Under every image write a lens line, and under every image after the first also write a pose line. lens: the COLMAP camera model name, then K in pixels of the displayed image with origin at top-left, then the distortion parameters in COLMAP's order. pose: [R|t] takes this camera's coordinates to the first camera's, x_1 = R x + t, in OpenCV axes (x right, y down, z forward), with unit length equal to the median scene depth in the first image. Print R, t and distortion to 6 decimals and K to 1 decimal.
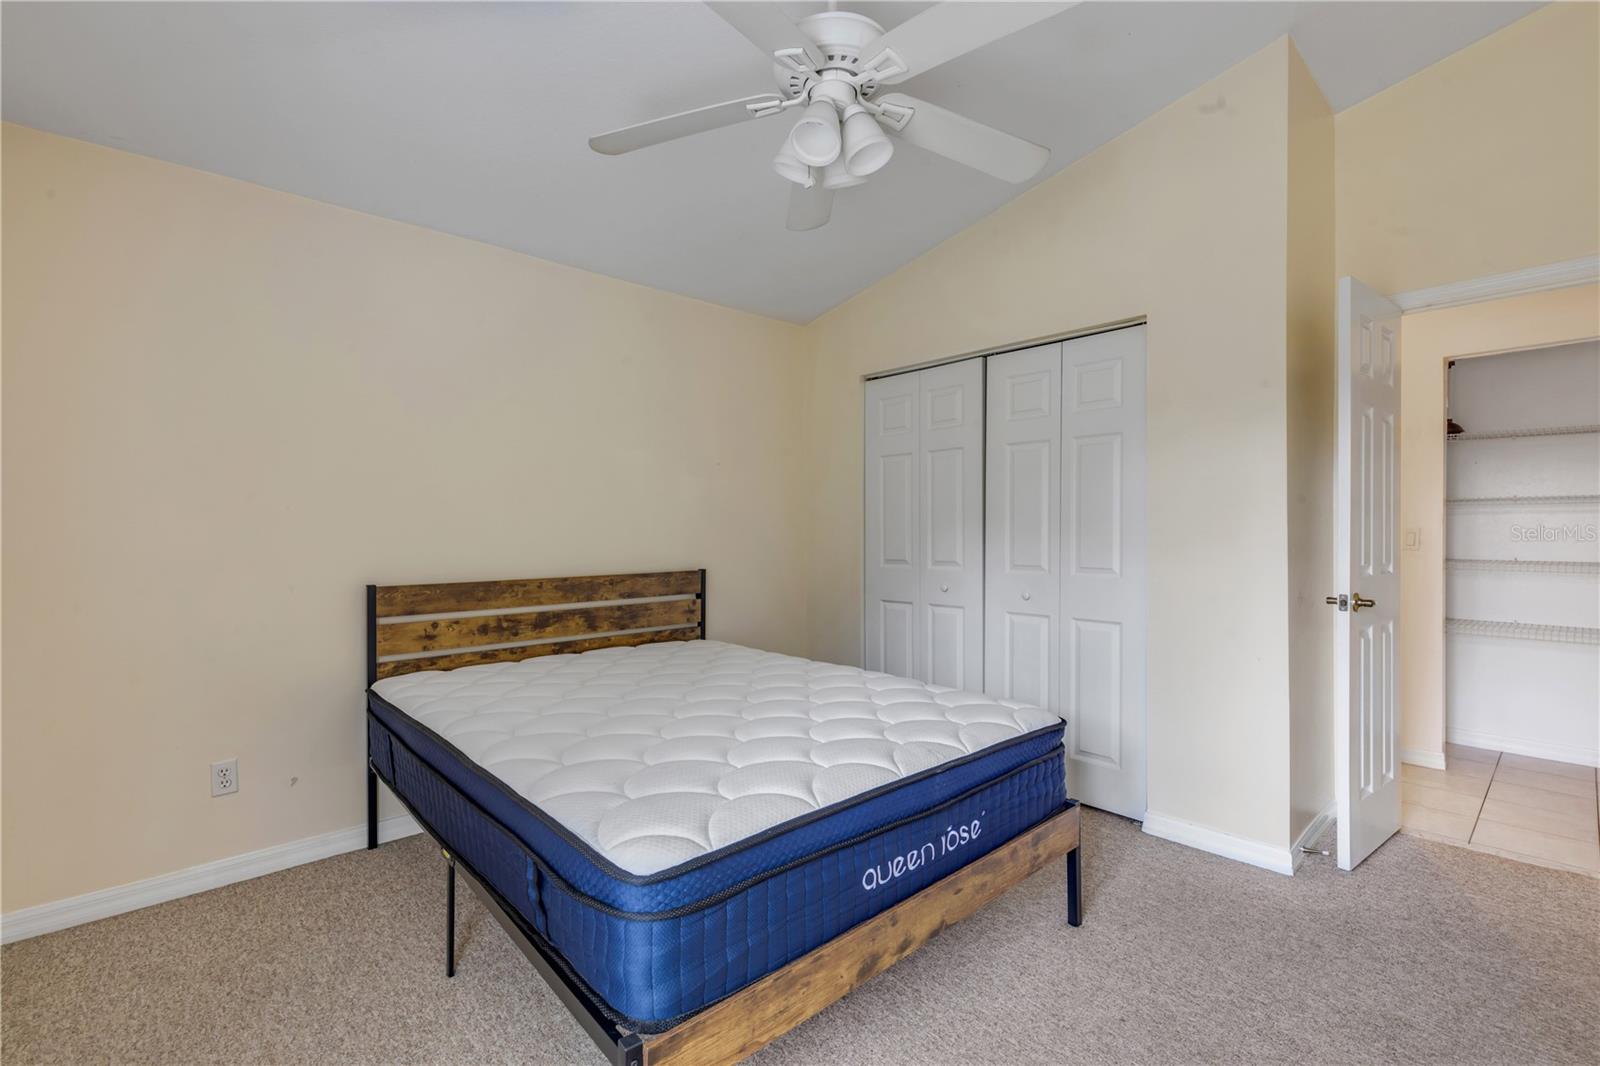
lens RADIAL K [[722.4, 0, 799.1], [0, 722.4, 530.3], [0, 0, 1]] dist [0.013988, -0.003679]
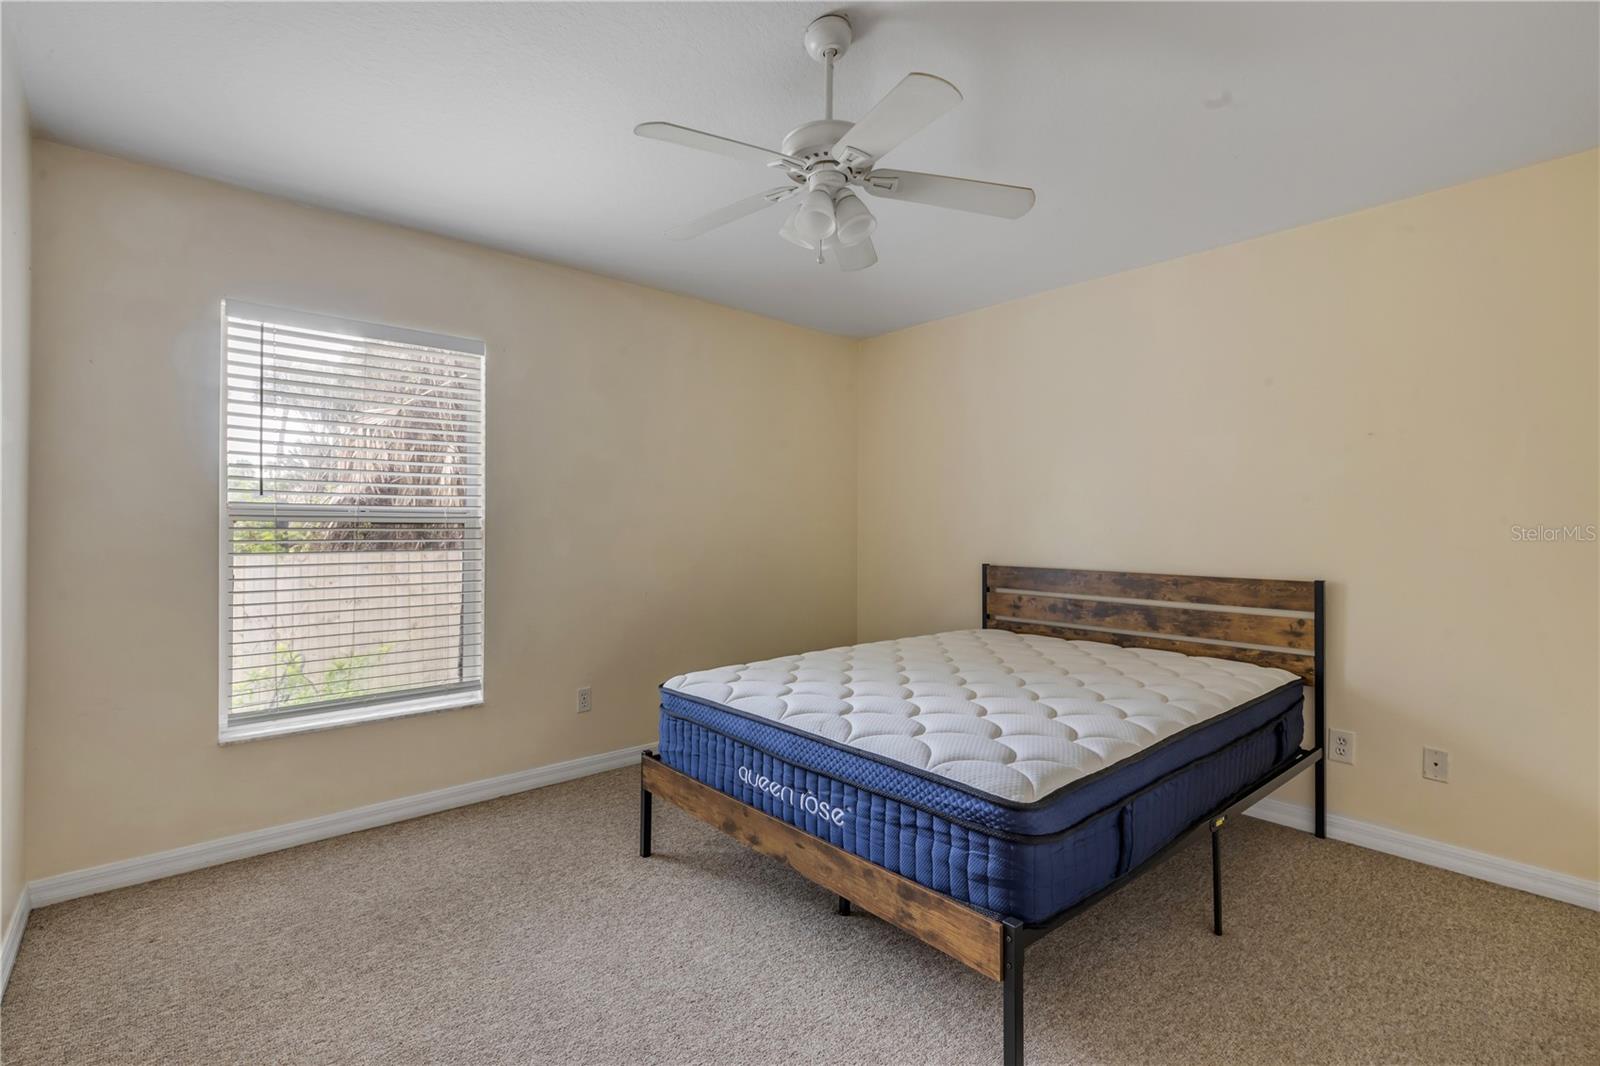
lens RADIAL K [[722.4, 0, 795.3], [0, 722.4, 519.5], [0, 0, 1]] dist [0.013988, -0.003679]
pose [[-0.026082, -0.007635, -0.999631, 0.757626], [-0.007558, 0.999944, -0.007440, 0.000185], [0.999631, 0.007361, -0.026138, 0.573418]]
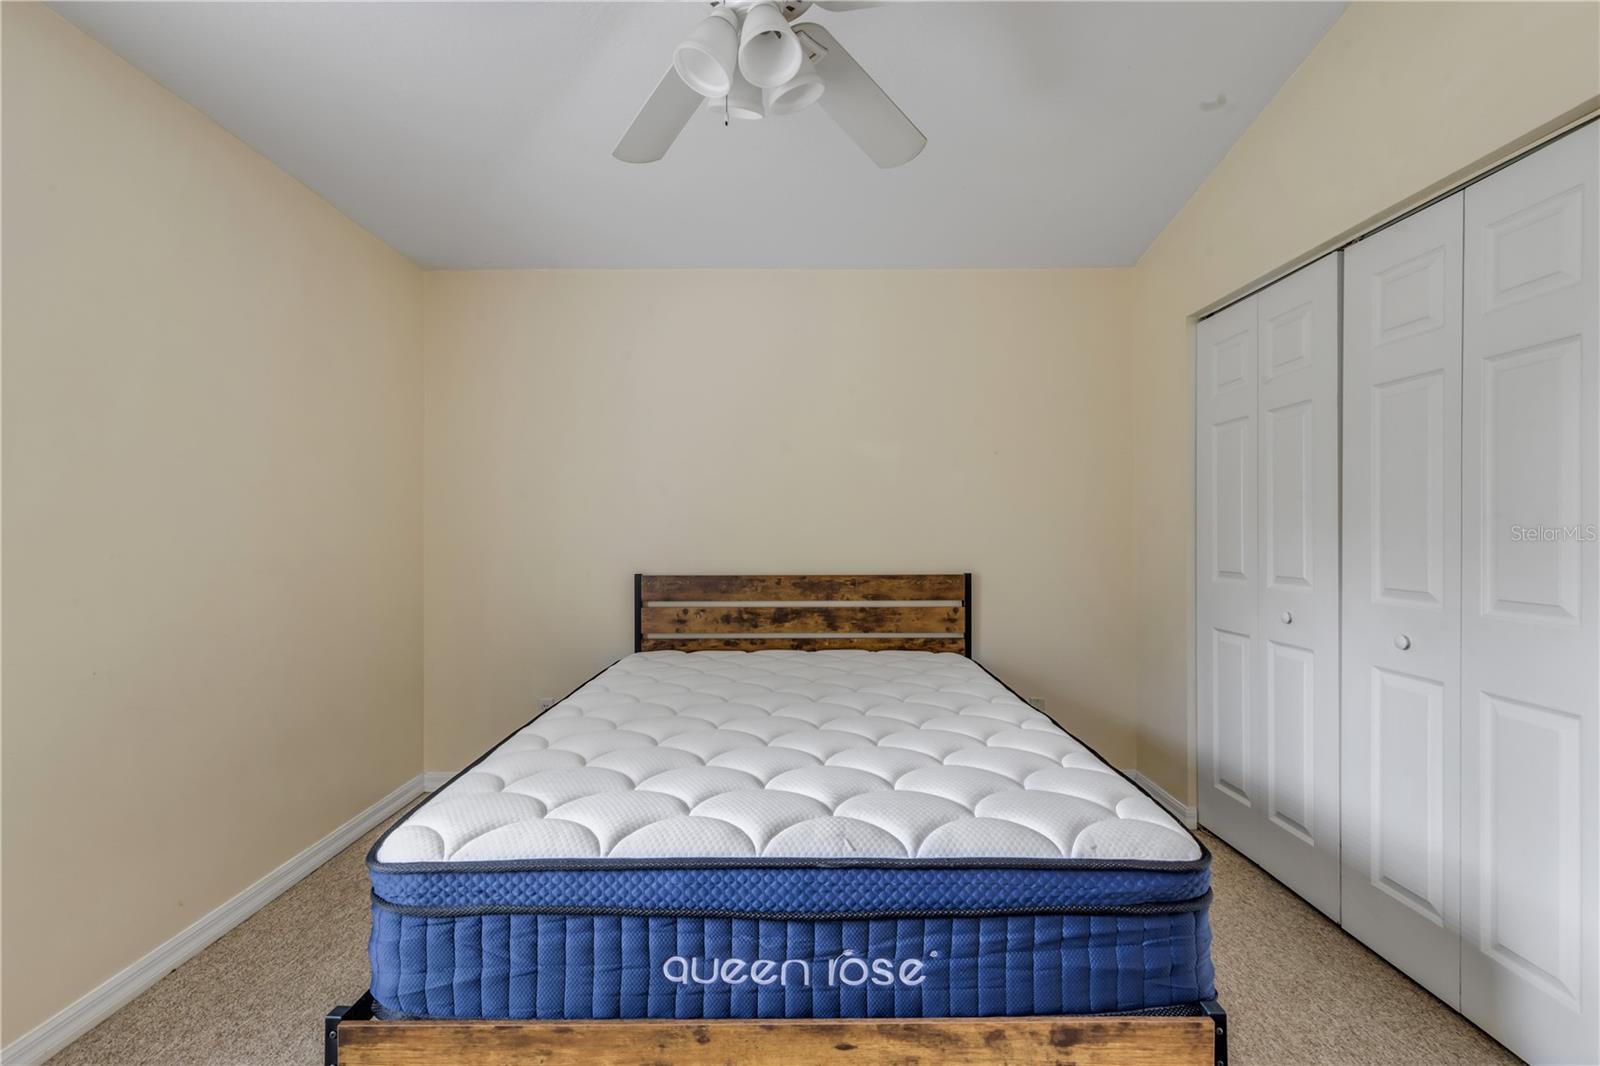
lens RADIAL K [[722.4, 0, 795.5], [0, 722.4, 522.8], [0, 0, 1]] dist [0.013988, -0.003679]
pose [[0.733692, -0.004531, -0.679467, 0.373171], [-0.000505, 0.999974, -0.007213, -0.001476], [0.679482, 0.005636, 0.733670, 0.253425]]
